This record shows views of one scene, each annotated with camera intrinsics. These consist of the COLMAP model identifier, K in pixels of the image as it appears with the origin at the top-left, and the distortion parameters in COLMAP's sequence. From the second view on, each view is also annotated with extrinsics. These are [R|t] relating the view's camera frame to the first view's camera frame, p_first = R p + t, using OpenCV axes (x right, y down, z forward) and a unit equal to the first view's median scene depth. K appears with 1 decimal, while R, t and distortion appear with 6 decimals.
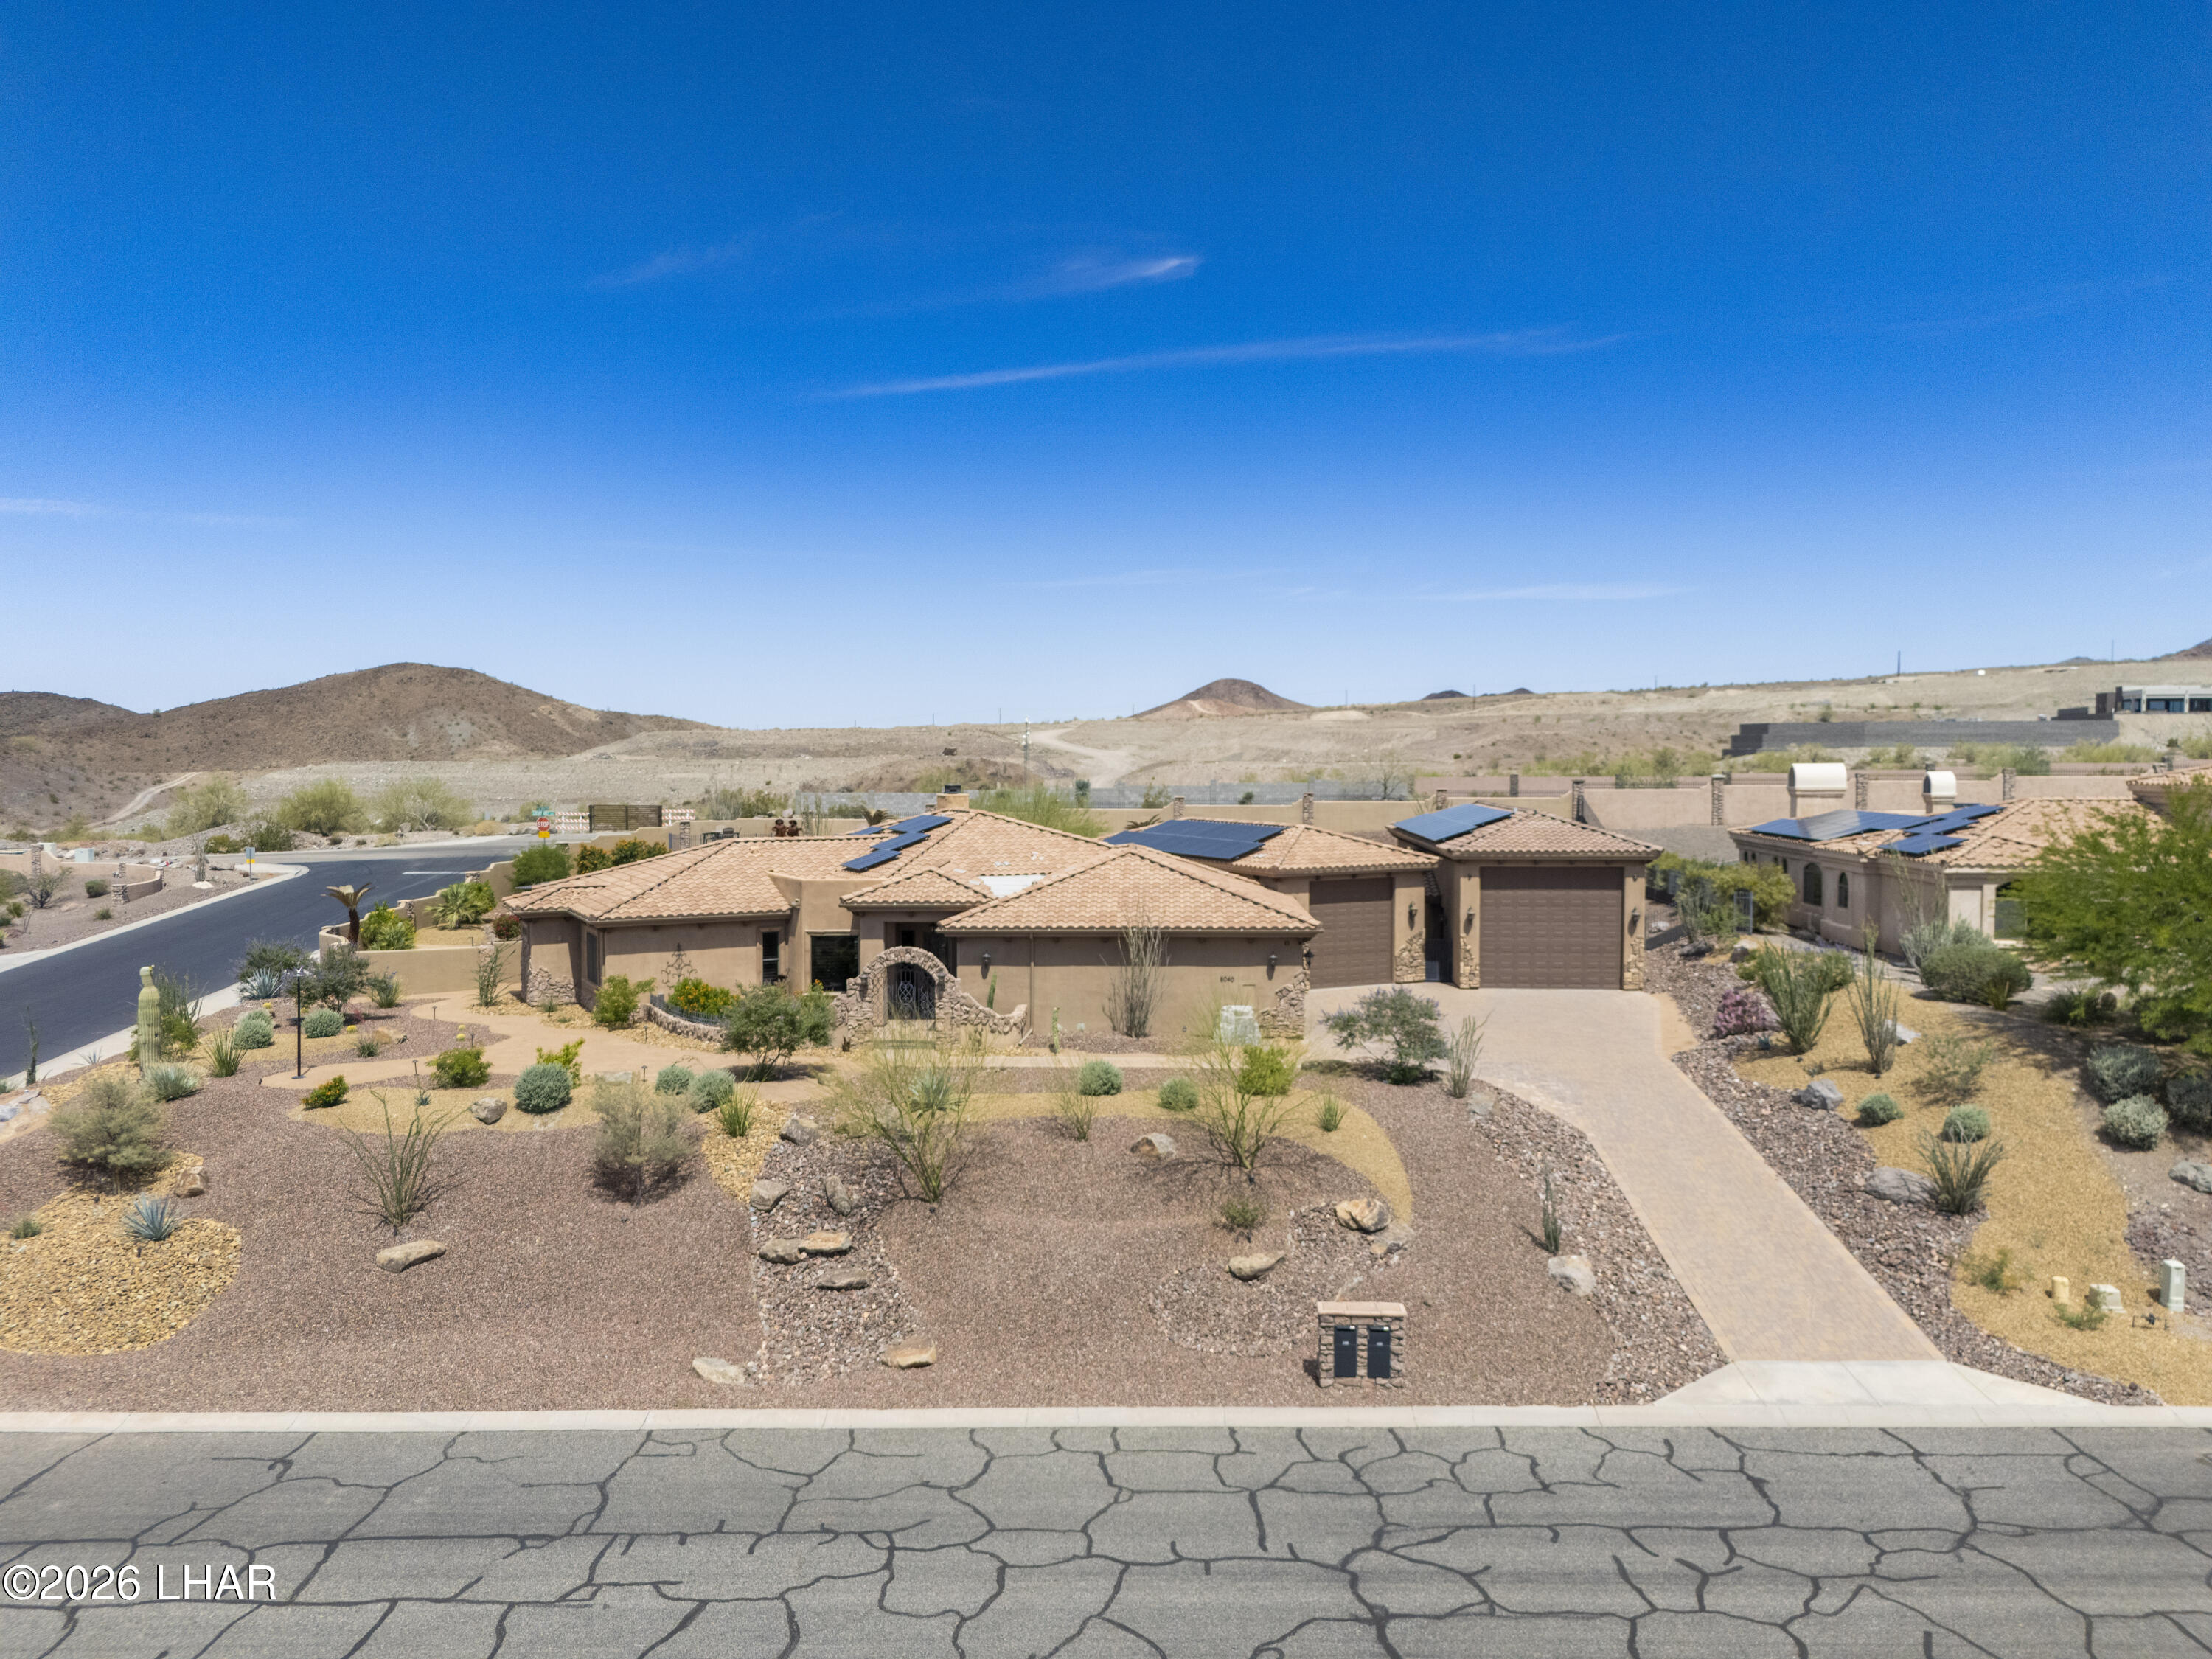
lens RADIAL K [[1625.4, 0, 1102.3], [0, 1625.4, 832.4], [0, 0, 1]] dist [0.076131, -0.072162]
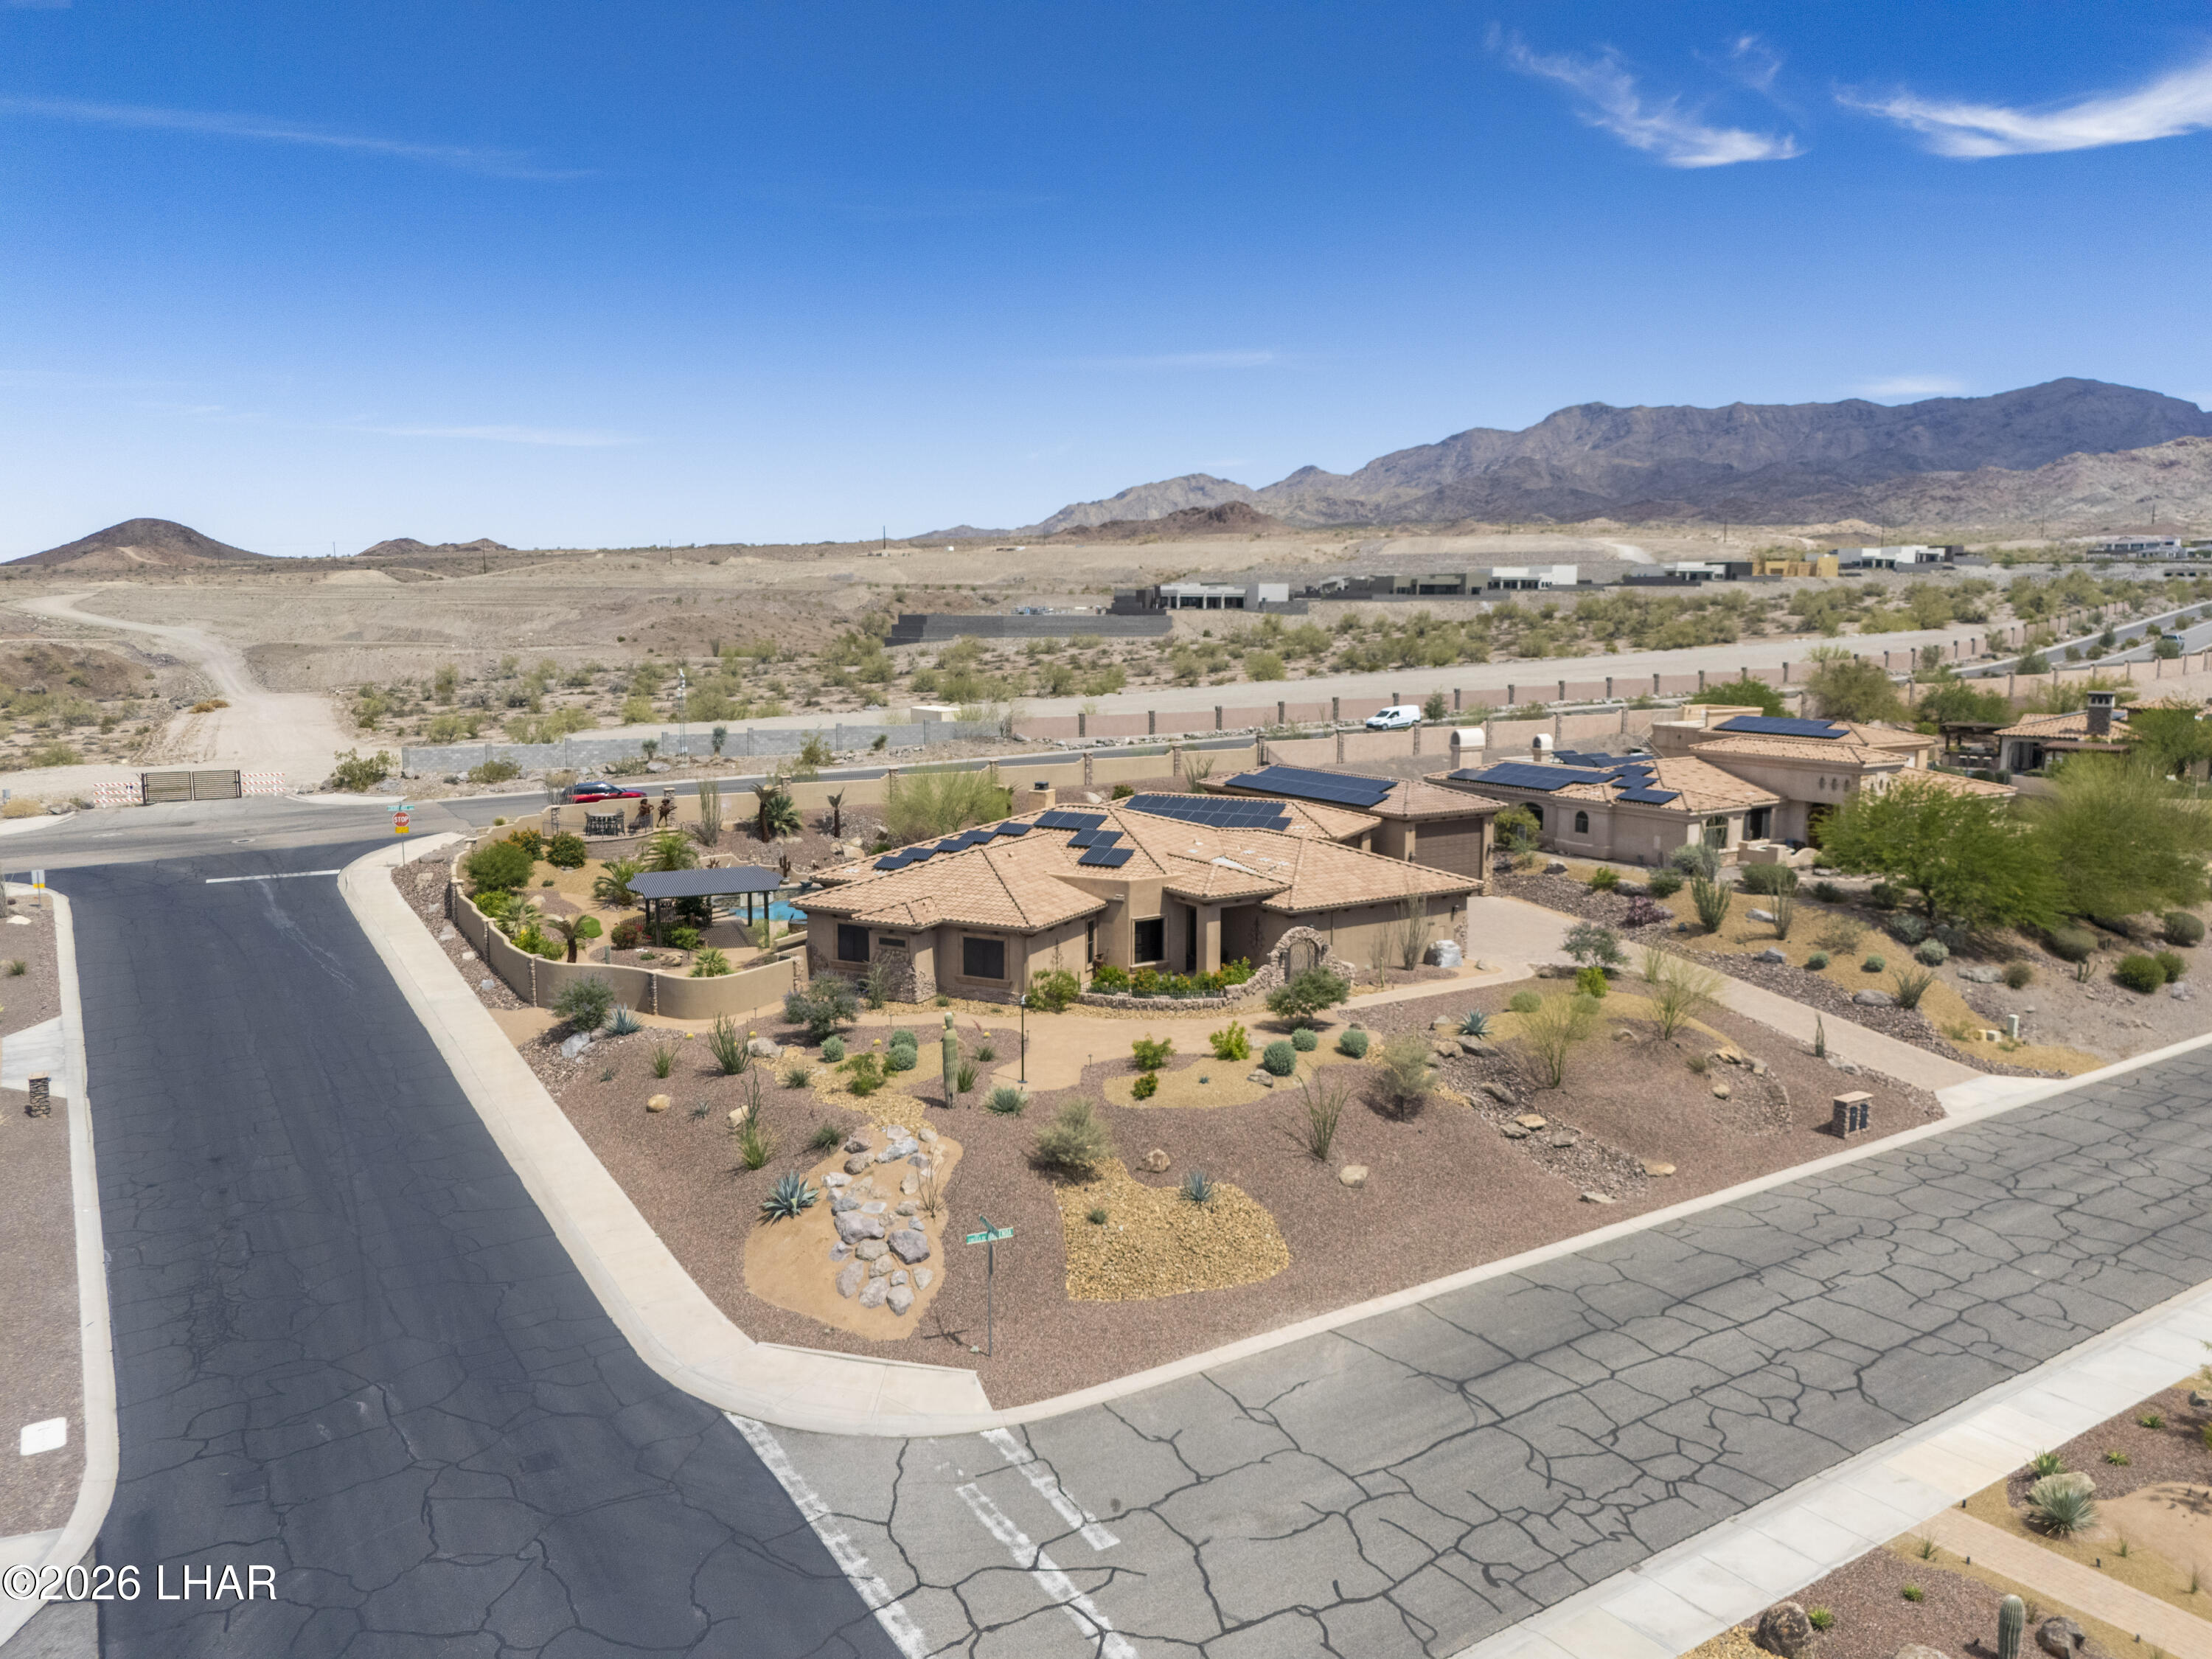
lens RADIAL K [[1625.4, 0, 1102.3], [0, 1625.4, 832.4], [0, 0, 1]] dist [0.076131, -0.072162]
pose [[0.813240, -0.076929, 0.576821, -1.289717], [0.024586, 0.994881, 0.098021, -0.186006], [-0.581409, -0.065533, 0.810968, -0.051722]]
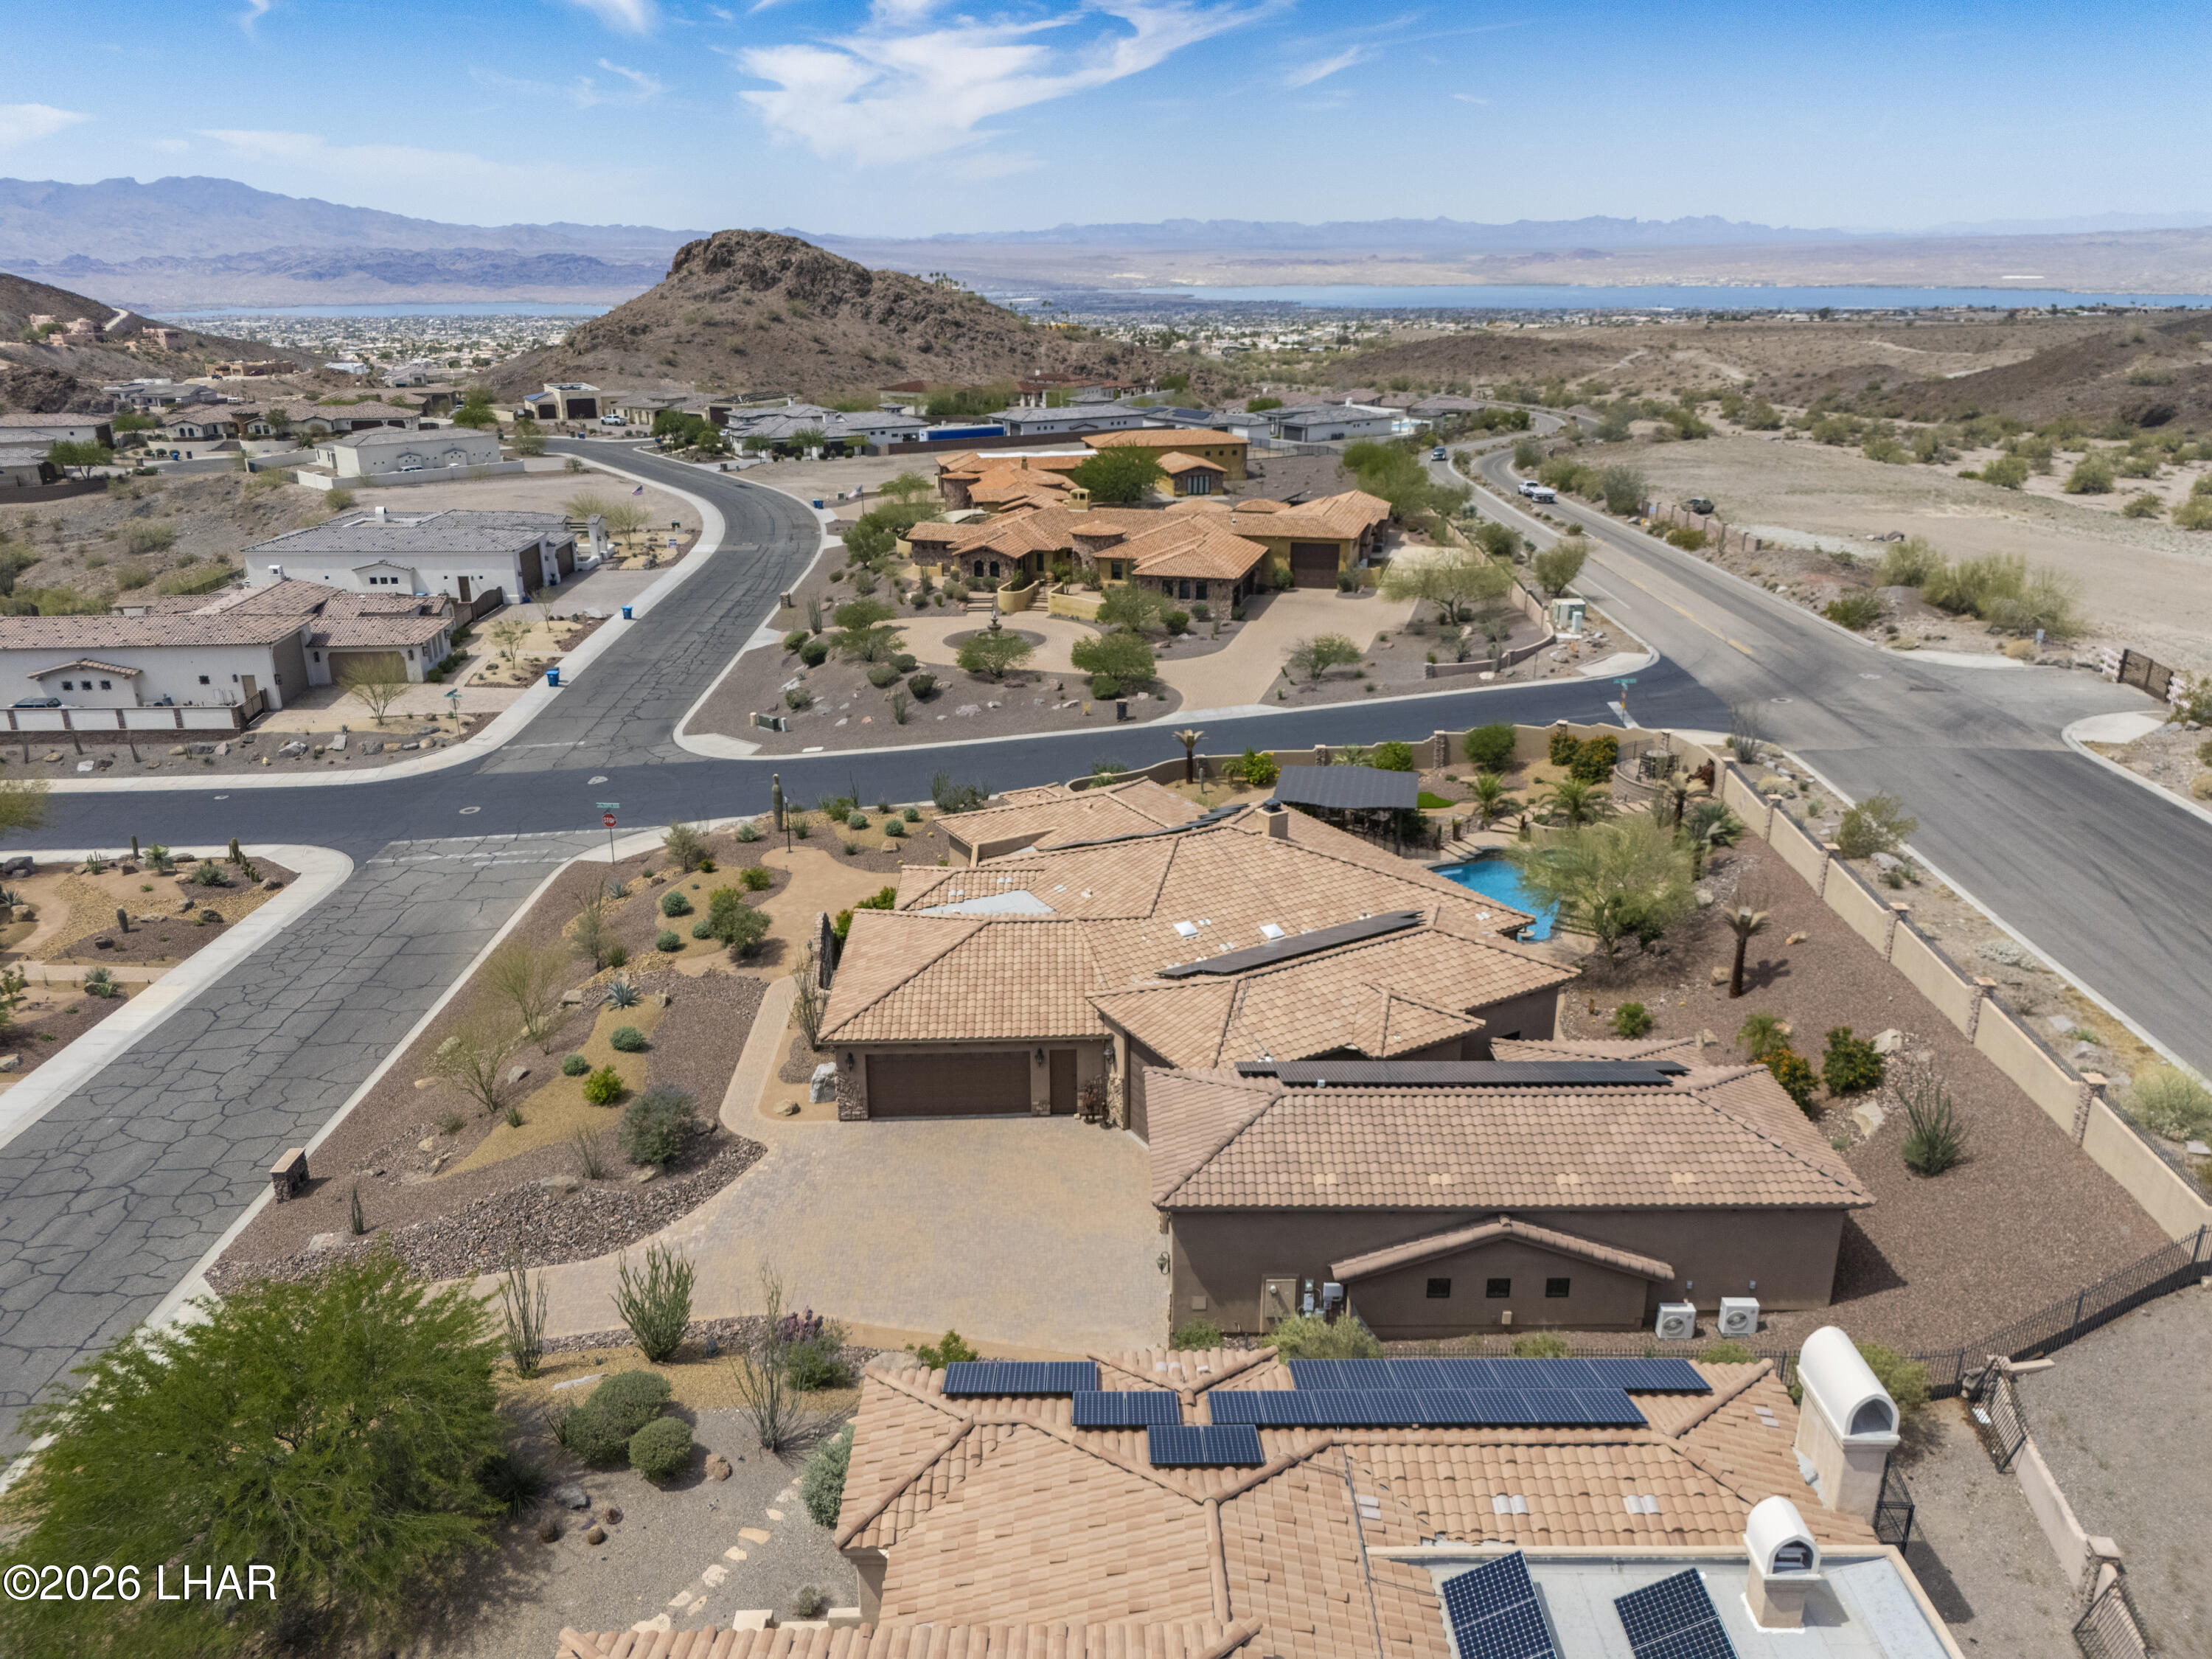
lens RADIAL K [[1625.4, 0, 1102.3], [0, 1625.4, 832.4], [0, 0, 1]] dist [0.076131, -0.072162]
pose [[0.063519, 0.342813, -0.937254, 1.456157], [-0.041563, 0.939244, 0.340724, -0.593839], [0.997115, 0.017312, 0.073908, 1.372444]]
